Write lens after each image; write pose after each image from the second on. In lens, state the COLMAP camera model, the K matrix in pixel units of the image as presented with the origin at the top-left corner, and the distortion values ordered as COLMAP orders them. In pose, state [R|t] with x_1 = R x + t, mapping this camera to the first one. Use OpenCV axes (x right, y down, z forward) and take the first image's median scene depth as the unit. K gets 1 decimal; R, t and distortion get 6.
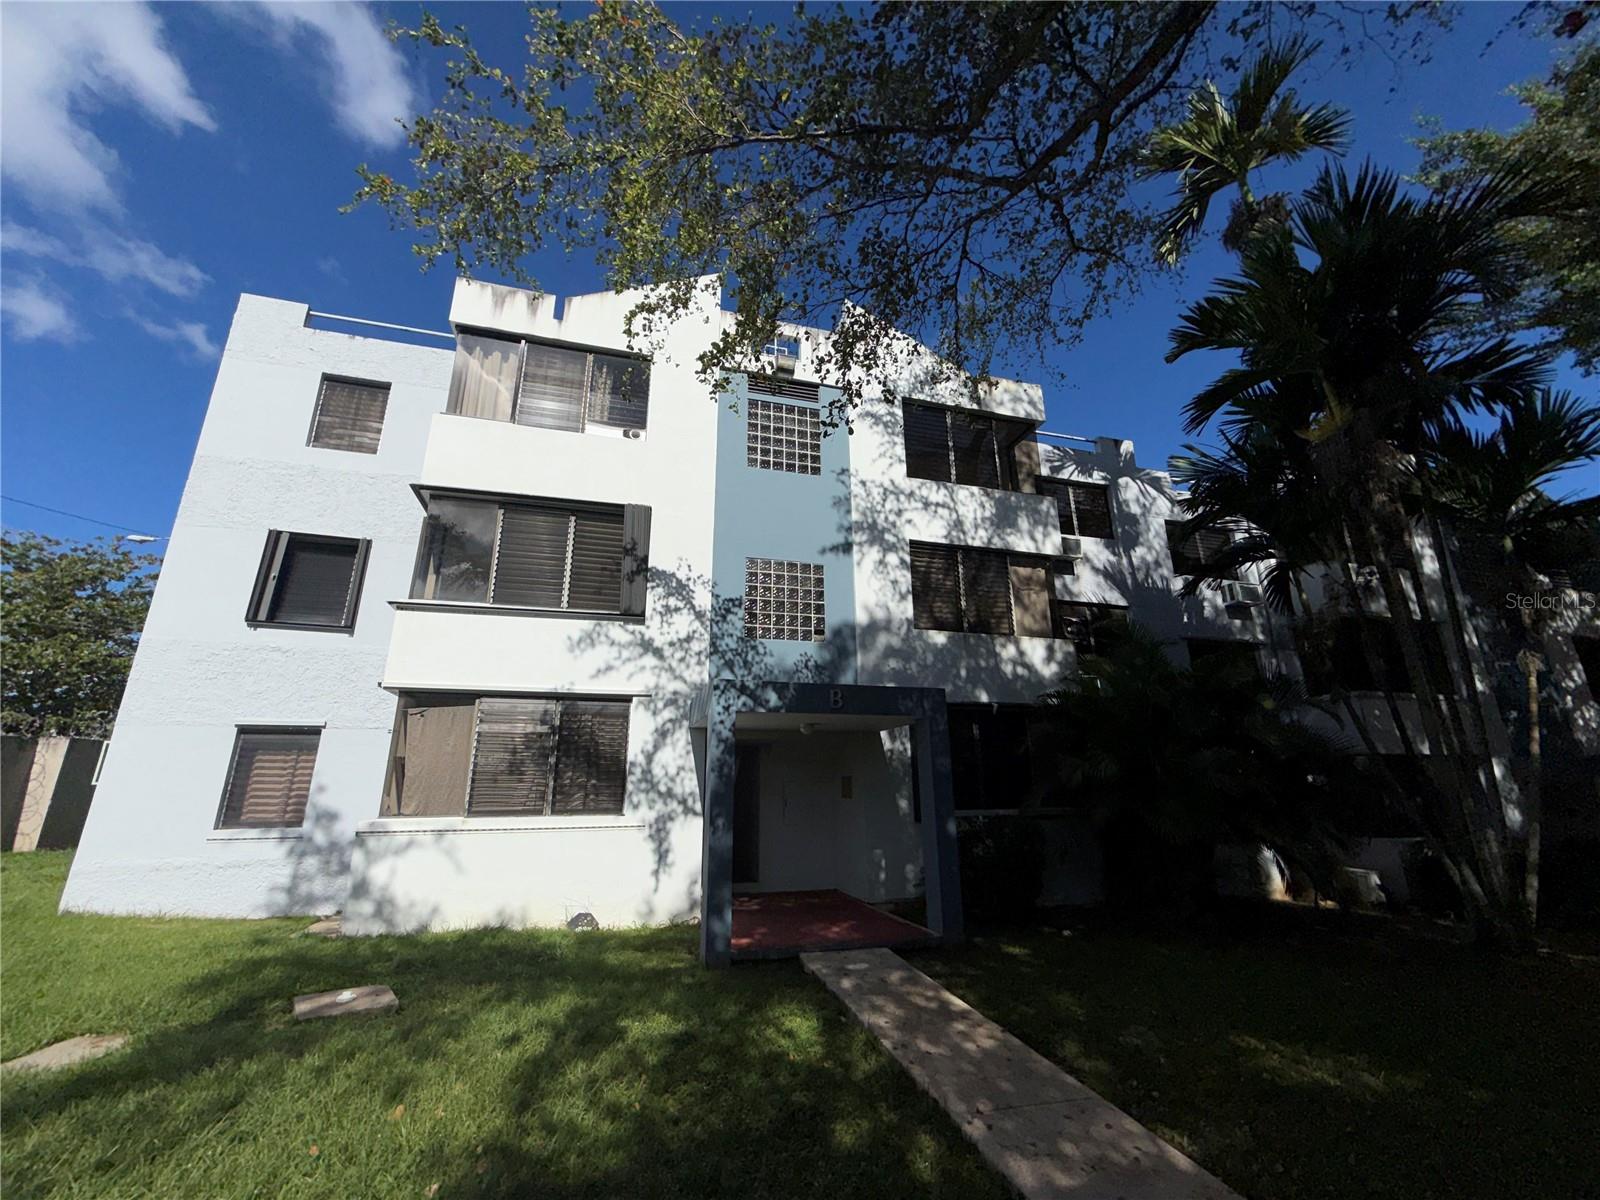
lens RADIAL K [[639.5, 0, 797.1], [0, 639.5, 601.8], [0, 0, 1]] dist [-0.001740, 0.000072]
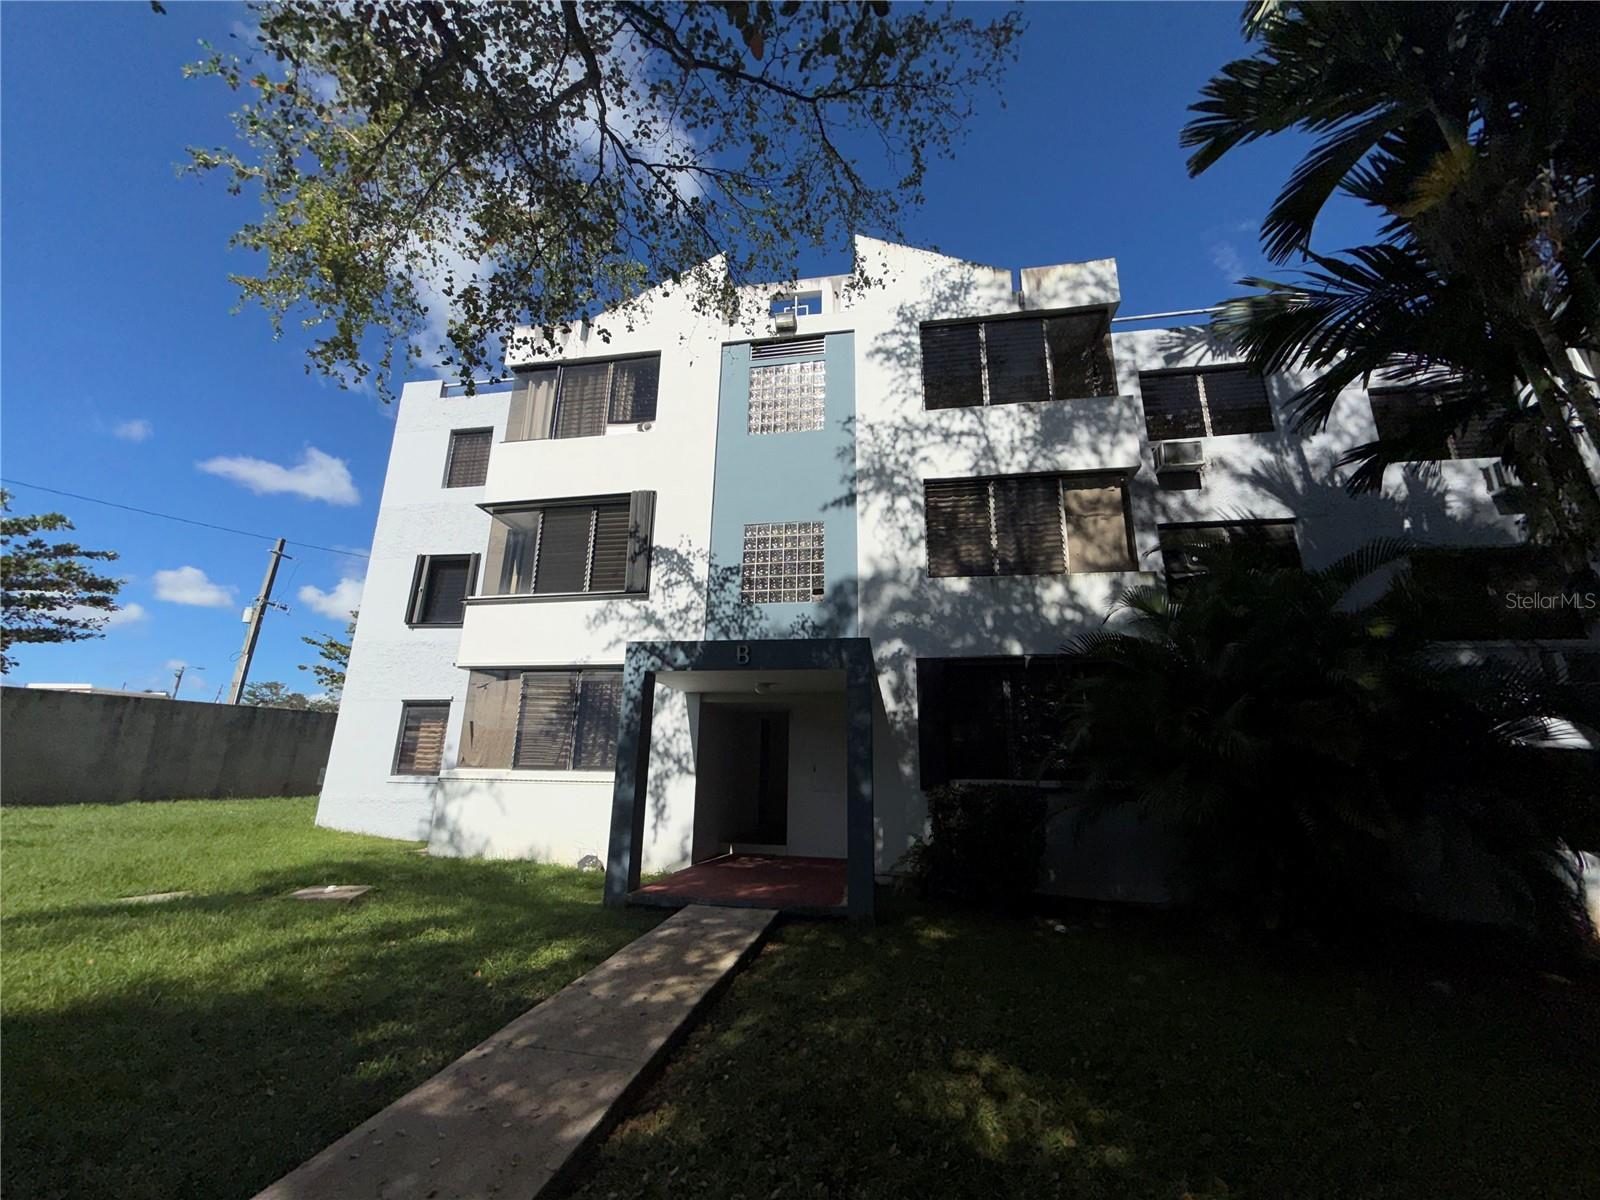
lens RADIAL K [[639.5, 0, 796.6], [0, 639.5, 601.4], [0, 0, 1]] dist [-0.001740, 0.000072]
pose [[0.898799, -0.091641, -0.428675, 0.430570], [0.102016, 0.994782, 0.001233, 0.060041], [0.426325, -0.044840, 0.903458, 0.120940]]
